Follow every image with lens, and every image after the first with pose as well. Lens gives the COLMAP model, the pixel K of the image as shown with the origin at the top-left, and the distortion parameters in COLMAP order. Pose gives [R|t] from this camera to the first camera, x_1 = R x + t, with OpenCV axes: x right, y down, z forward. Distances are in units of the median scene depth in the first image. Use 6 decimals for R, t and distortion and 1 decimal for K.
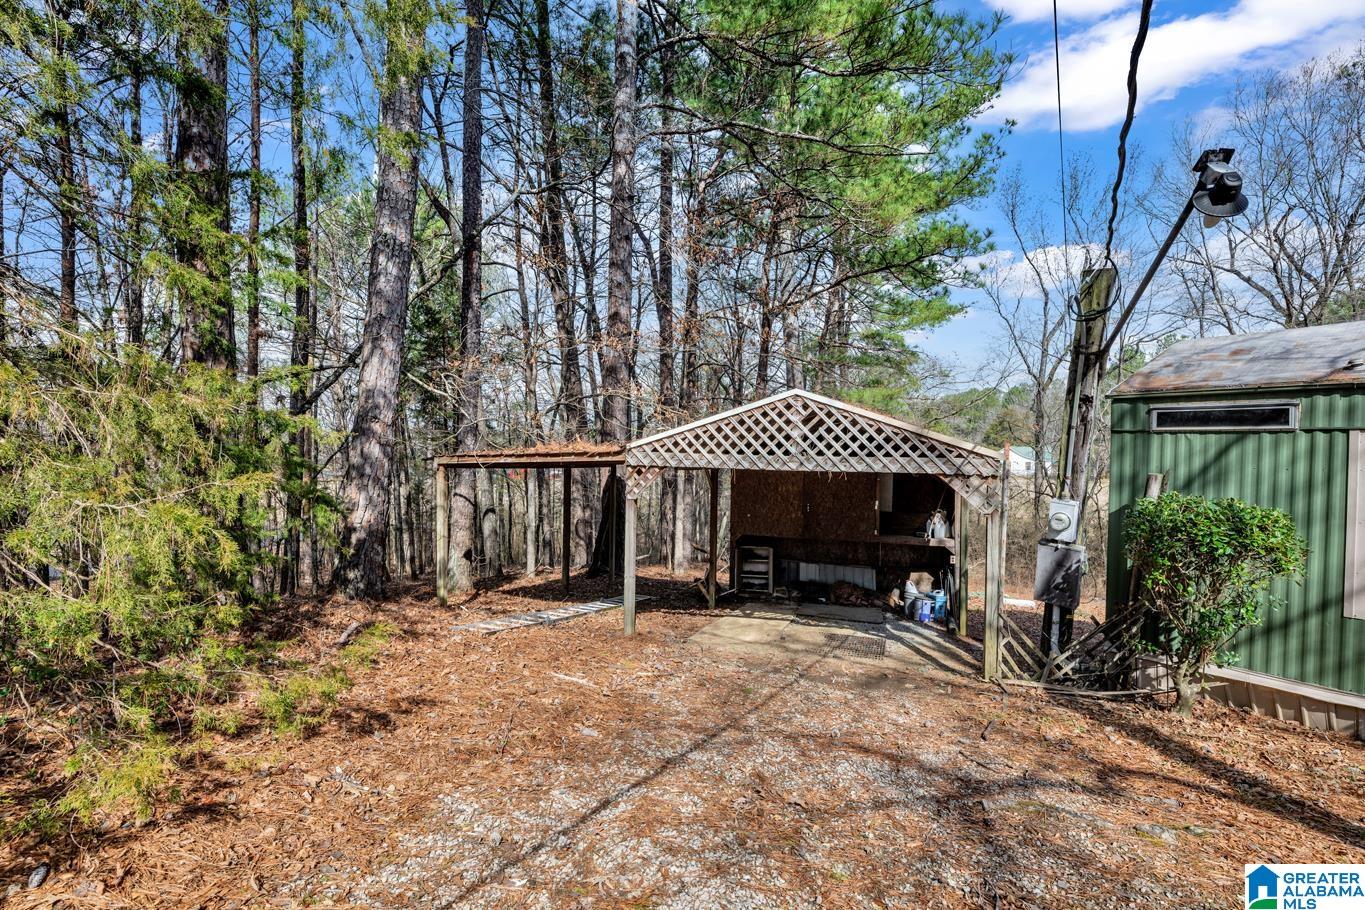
lens RADIAL K [[637.7, 0, 681.5], [0, 637.7, 461.0], [0, 0, 1]] dist [-0.000154, -0.000066]
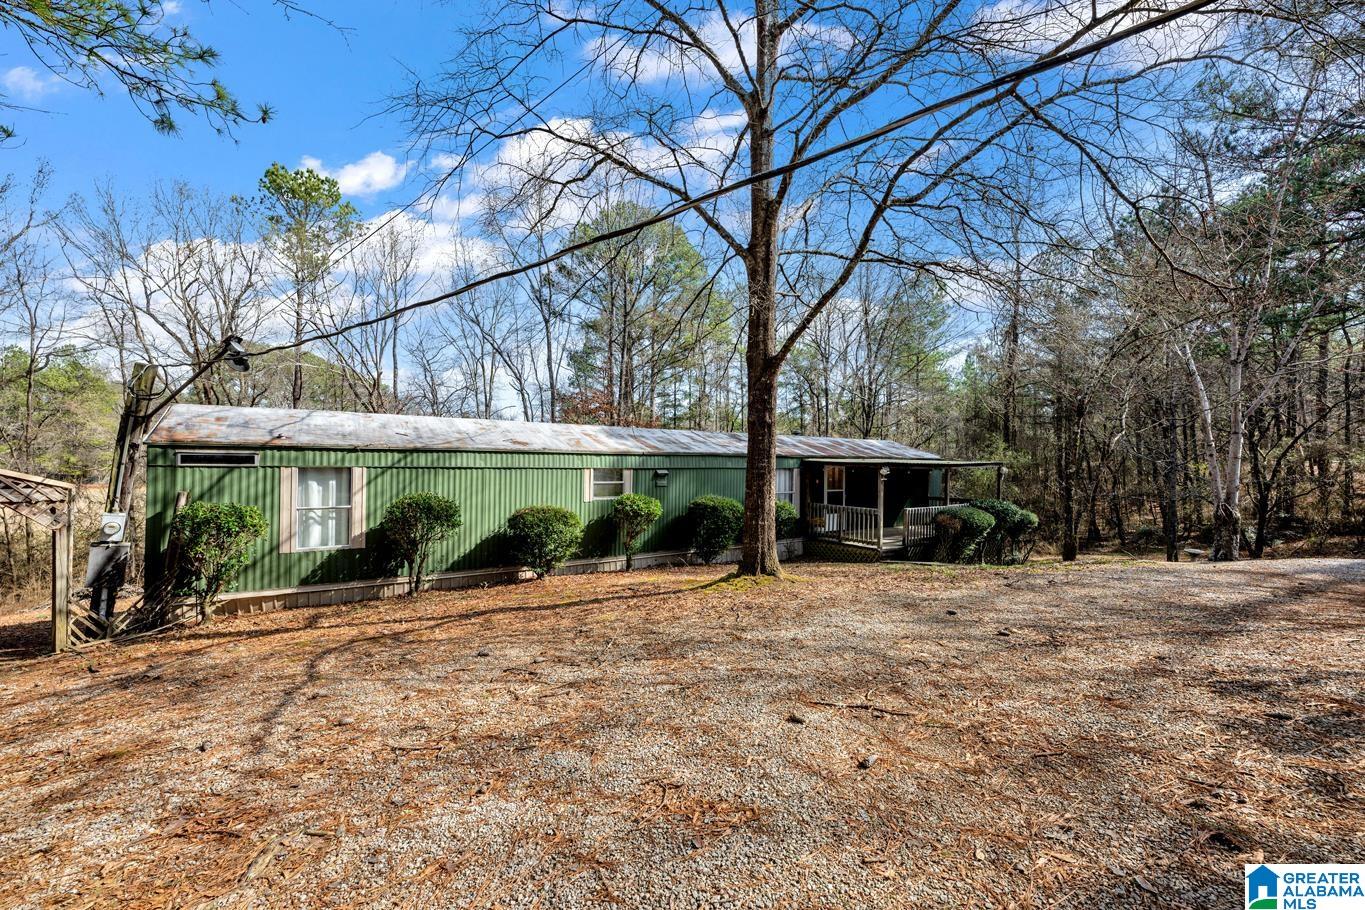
lens RADIAL K [[535.0, 0, 680.2], [0, 535.0, 459.0], [0, 0, 1]] dist [-0.000864, -0.000107]
pose [[0.055865, 0.000554, 0.998438, -0.577126], [0.012598, 0.999920, -0.001260, -0.047164], [-0.998359, 0.012649, 0.055854, -0.381942]]
